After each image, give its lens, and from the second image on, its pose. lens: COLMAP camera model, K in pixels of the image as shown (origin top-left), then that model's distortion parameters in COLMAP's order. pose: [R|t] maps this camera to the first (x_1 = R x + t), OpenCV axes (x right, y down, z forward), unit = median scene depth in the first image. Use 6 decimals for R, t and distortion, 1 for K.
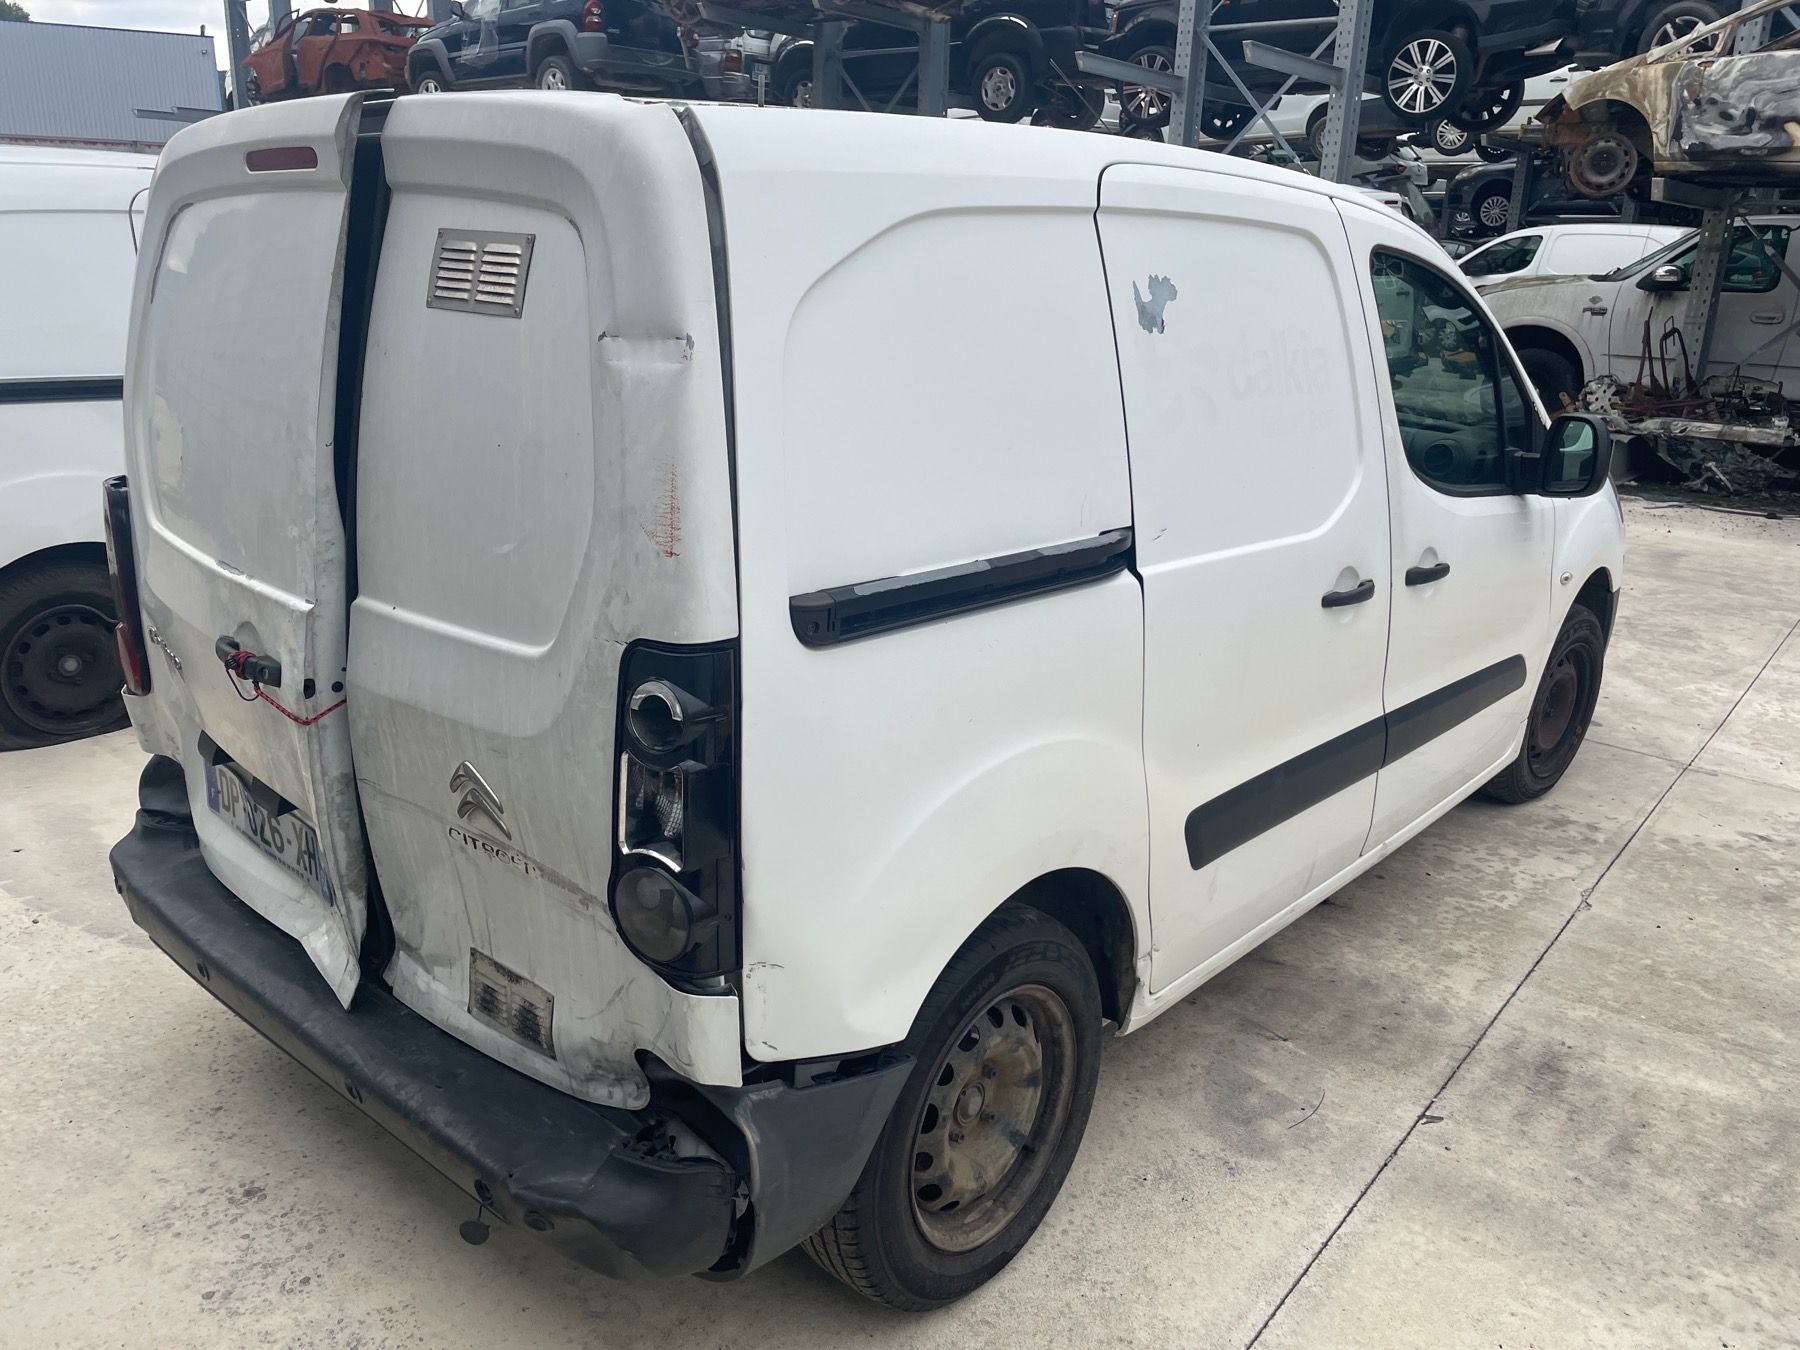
lens RADIAL K [[1377.5, 0, 900.7], [0, 1377.5, 676.5], [0, 0, 1]] dist [0.005373, -0.019207]
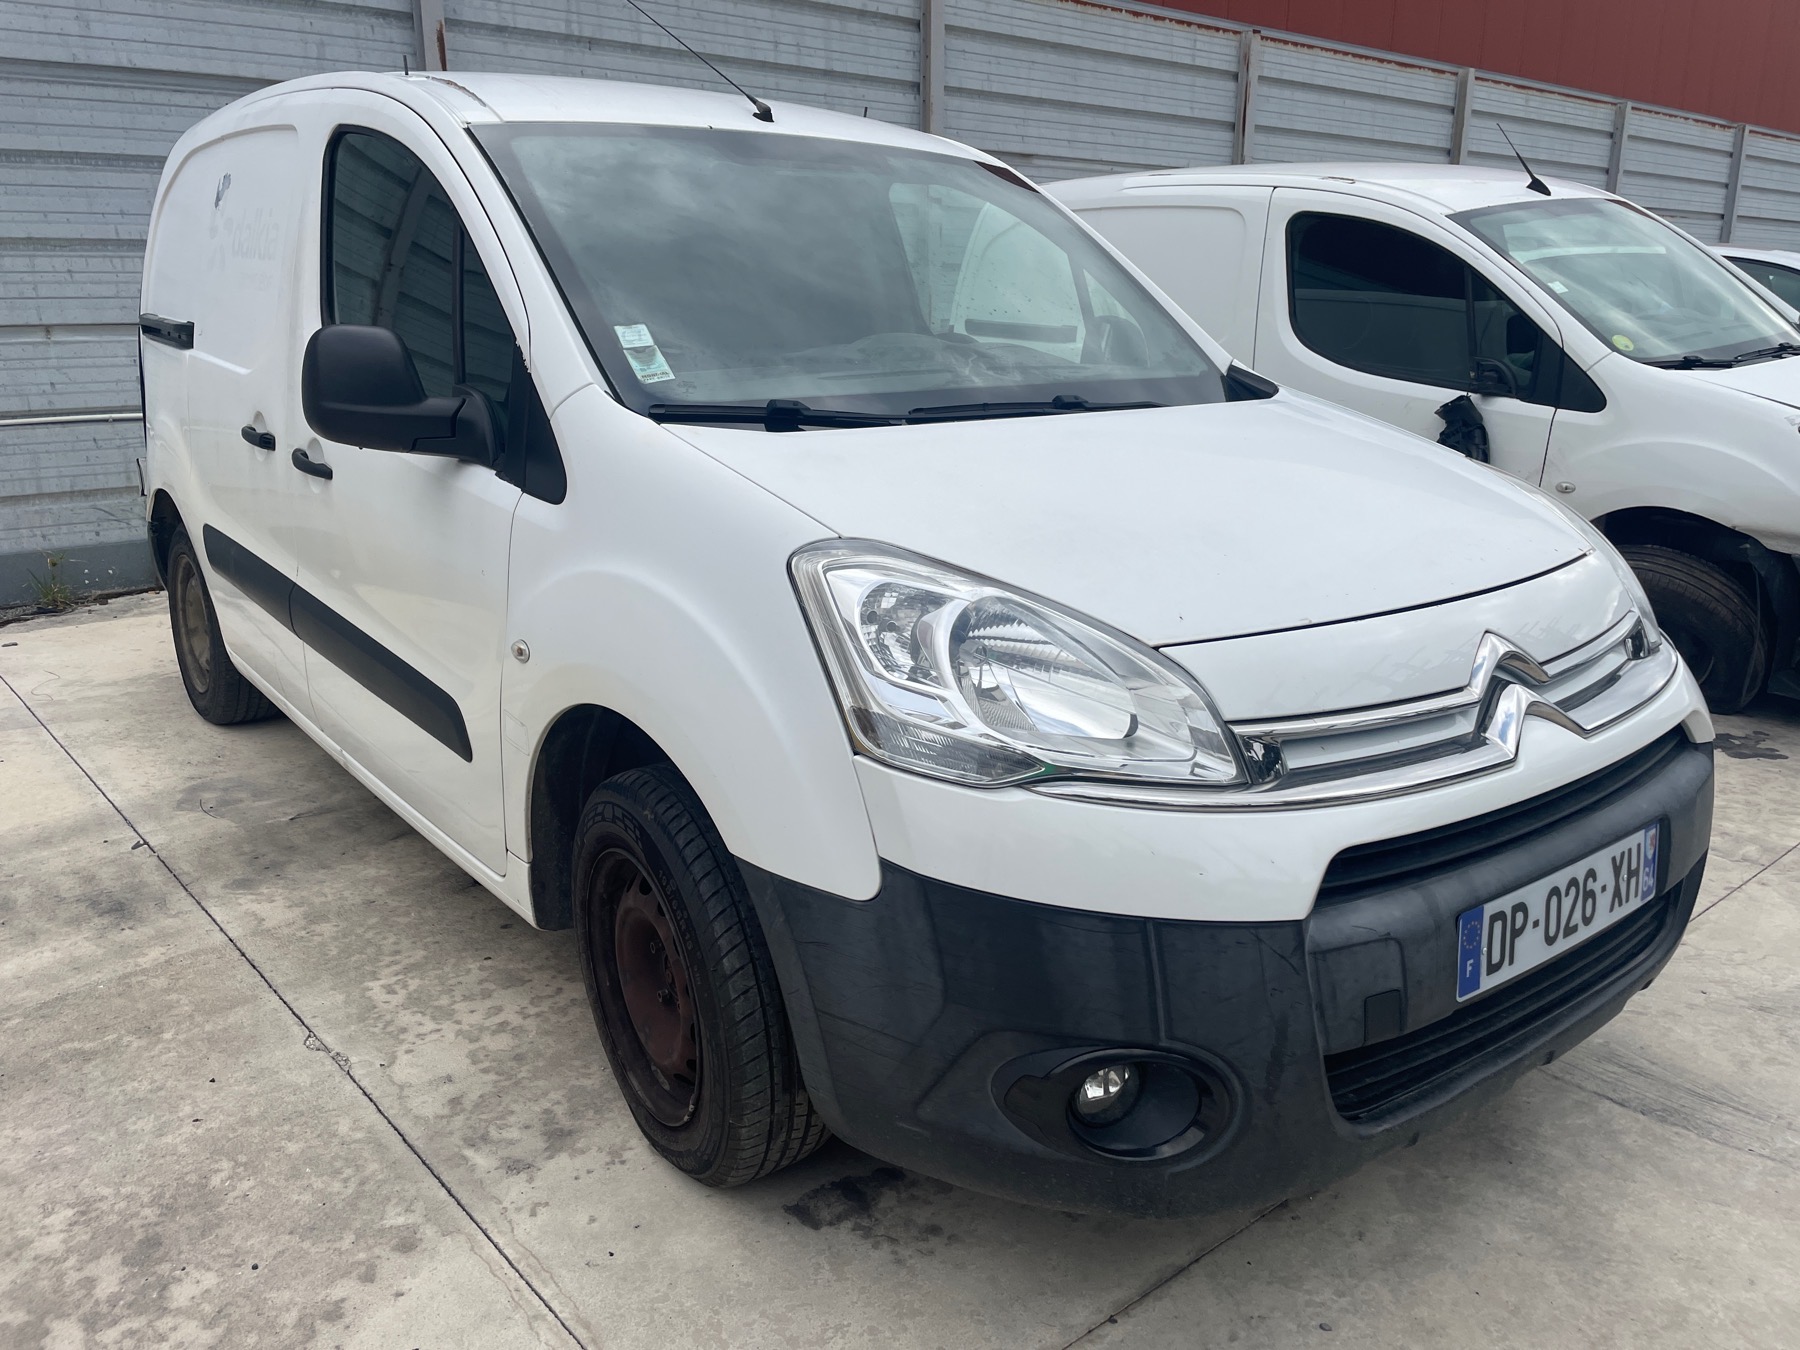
lens RADIAL K [[1377.5, 0, 897.5], [0, 1377.5, 673.8], [0, 0, 1]] dist [0.005373, -0.019207]
pose [[-0.171132, 0.249962, -0.953012, 1.178336], [-0.311444, 0.903958, 0.293022, -0.328060], [0.934728, 0.346955, -0.076847, 1.404226]]
